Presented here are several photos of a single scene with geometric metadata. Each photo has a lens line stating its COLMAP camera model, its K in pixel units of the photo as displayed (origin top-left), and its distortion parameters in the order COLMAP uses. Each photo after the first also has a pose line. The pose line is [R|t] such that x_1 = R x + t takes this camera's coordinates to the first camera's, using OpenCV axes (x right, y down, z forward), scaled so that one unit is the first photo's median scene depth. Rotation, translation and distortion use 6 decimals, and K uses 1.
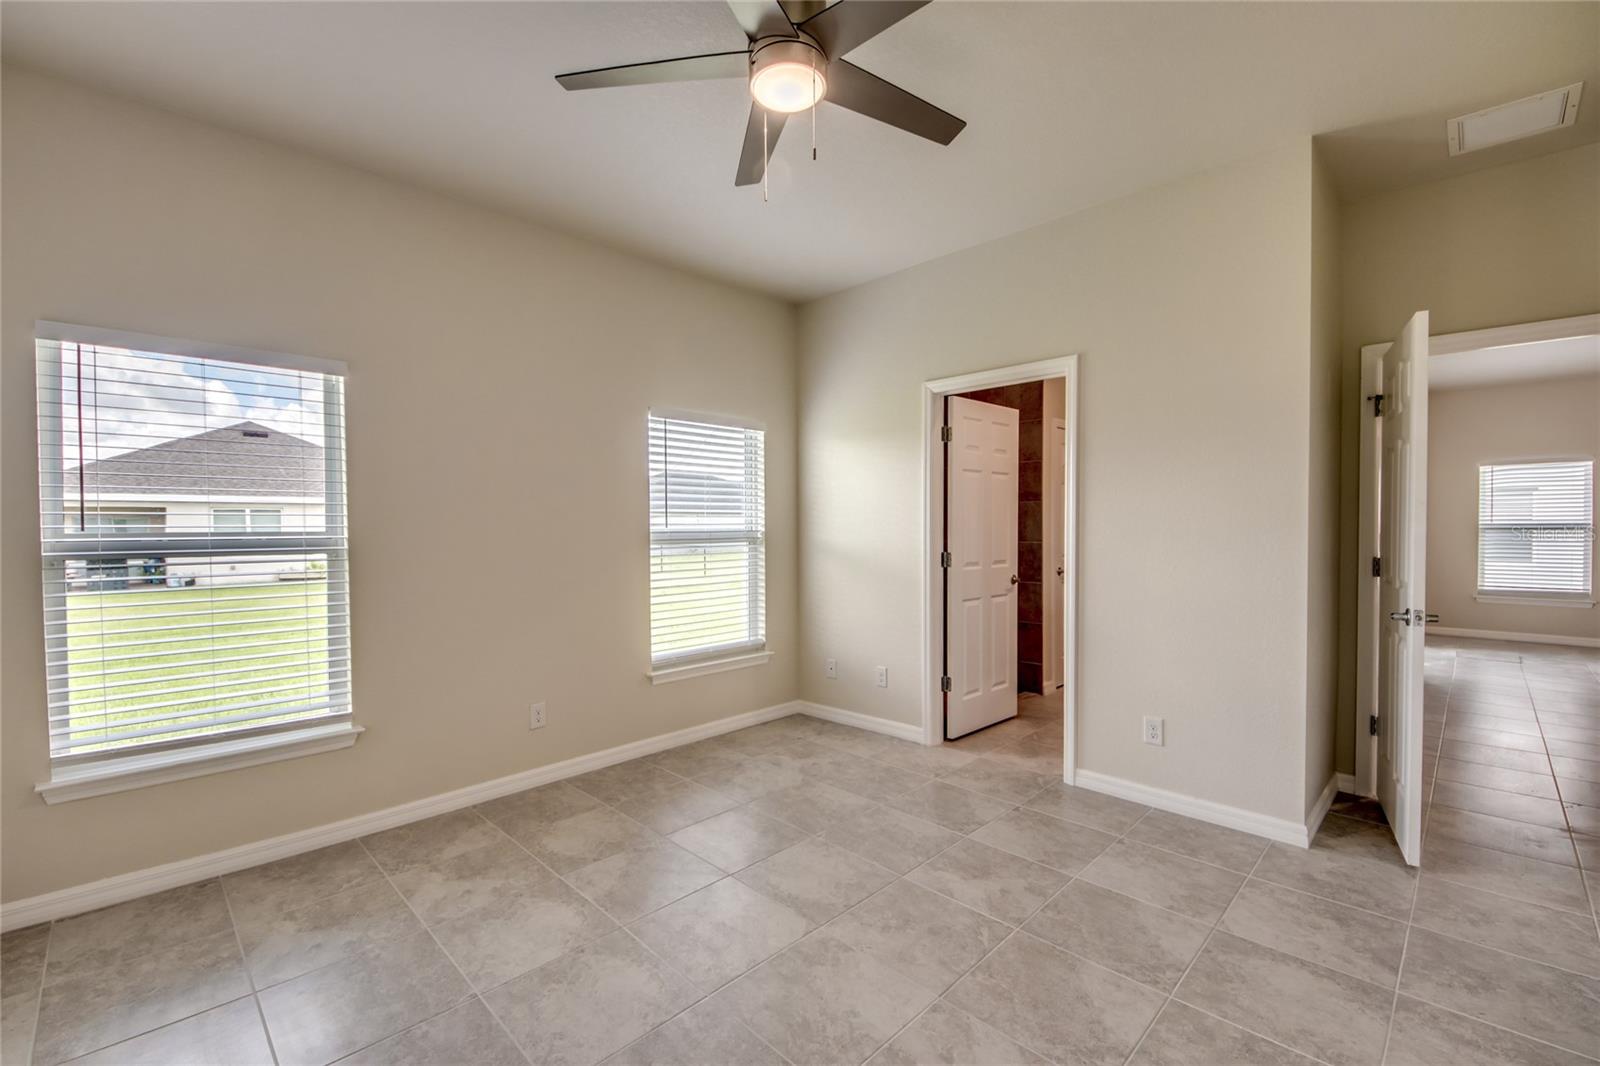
lens RADIAL K [[683.2, 0, 800.2], [0, 683.2, 533.3], [0, 0, 1]] dist [0.001165, -0.000087]
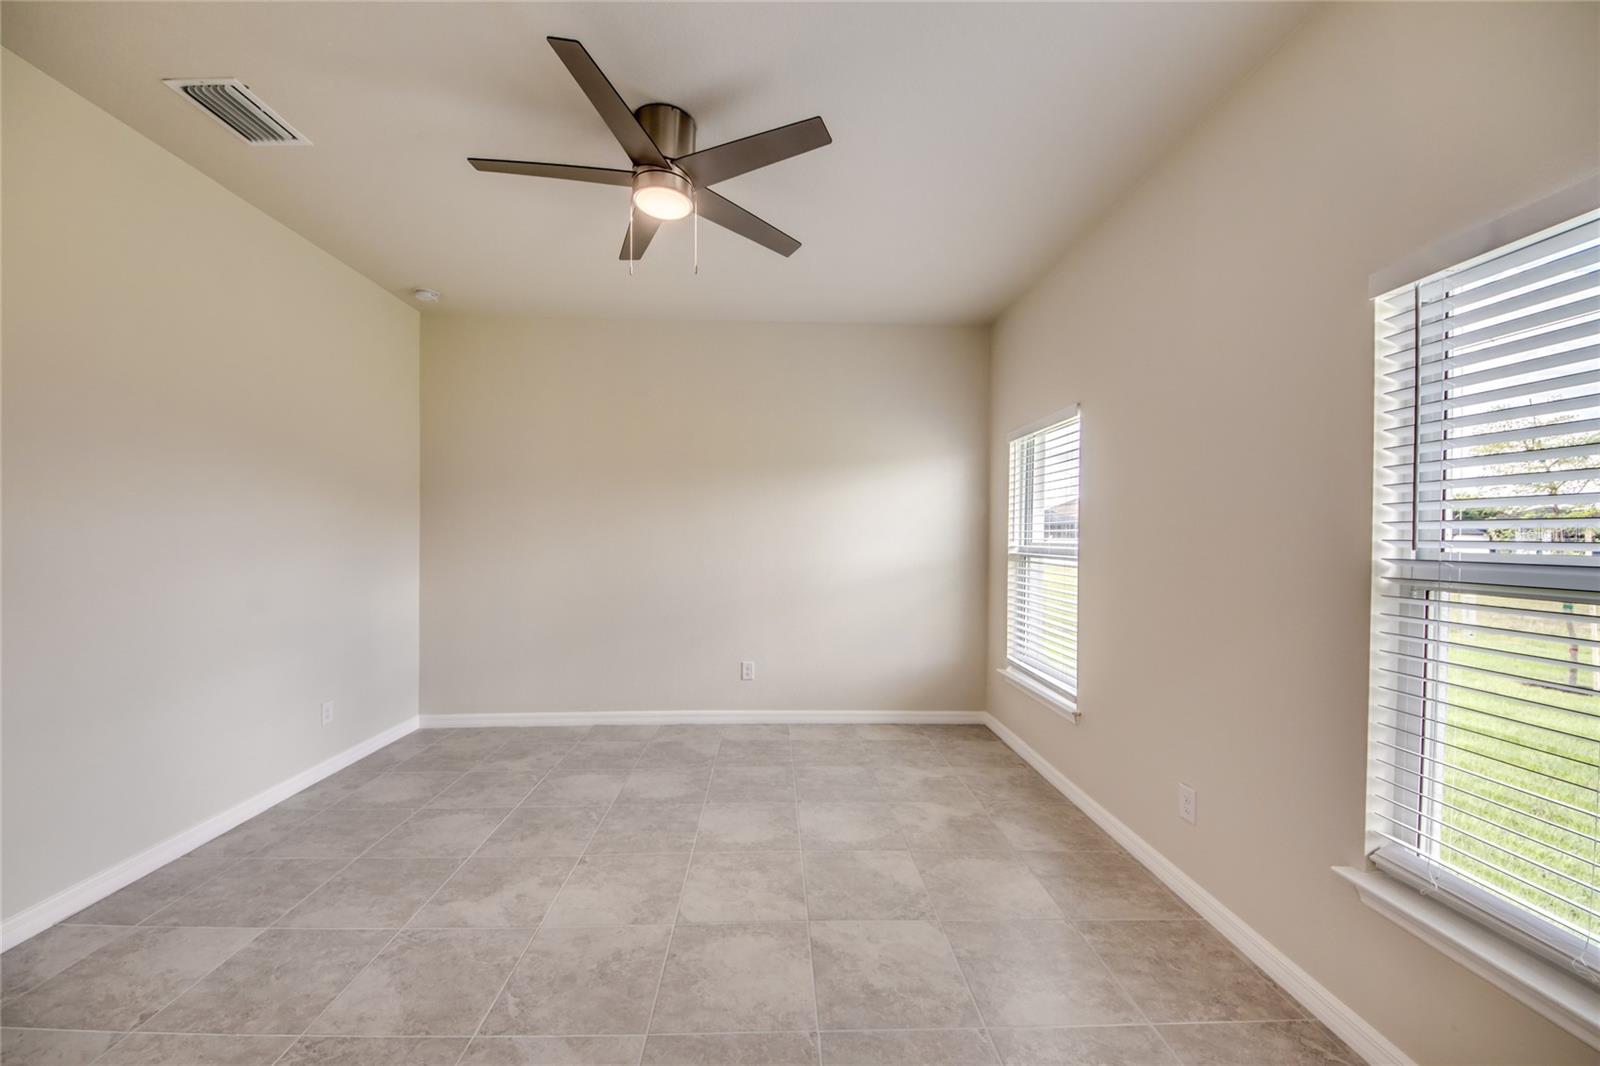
lens RADIAL K [[608.7, 0, 804.4], [0, 608.7, 536.3], [0, 0, 1]] dist [-0.003885, -0.000907]
pose [[-0.678767, 0.002551, -0.734349, 0.572167], [-0.013633, 0.999778, 0.016074, -0.037578], [0.734227, 0.020922, -0.678582, 1.748625]]
